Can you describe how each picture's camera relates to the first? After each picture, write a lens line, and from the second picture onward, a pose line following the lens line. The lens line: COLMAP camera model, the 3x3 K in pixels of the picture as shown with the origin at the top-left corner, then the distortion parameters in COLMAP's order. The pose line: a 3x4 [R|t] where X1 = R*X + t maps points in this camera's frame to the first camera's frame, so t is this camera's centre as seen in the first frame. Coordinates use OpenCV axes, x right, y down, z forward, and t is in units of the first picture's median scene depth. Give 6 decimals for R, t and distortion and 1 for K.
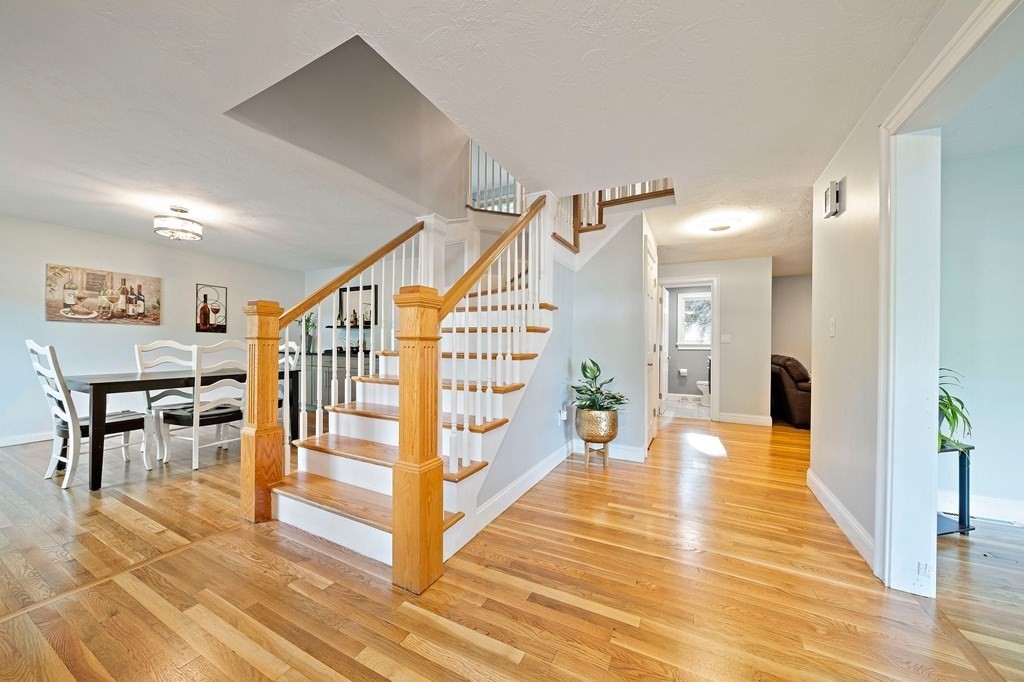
lens RADIAL K [[357.4, 0, 513.4], [0, 357.4, 341.1], [0, 0, 1]] dist [0.000440, 0.000035]
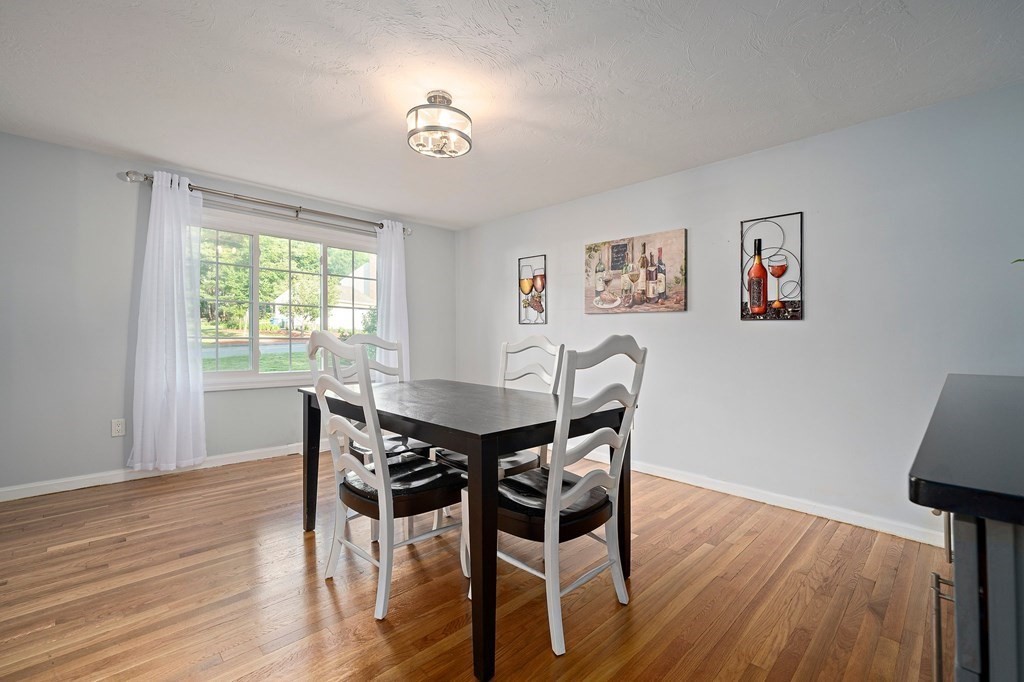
lens RADIAL K [[438.9, 0, 511.3], [0, 438.9, 337.3], [0, 0, 1]] dist [-0.001099, -0.000219]
pose [[-0.312775, -0.007939, -0.949794, -0.251683], [-0.006048, 0.999961, -0.006367, 0.003919], [0.949808, 0.003753, -0.312811, 1.021372]]
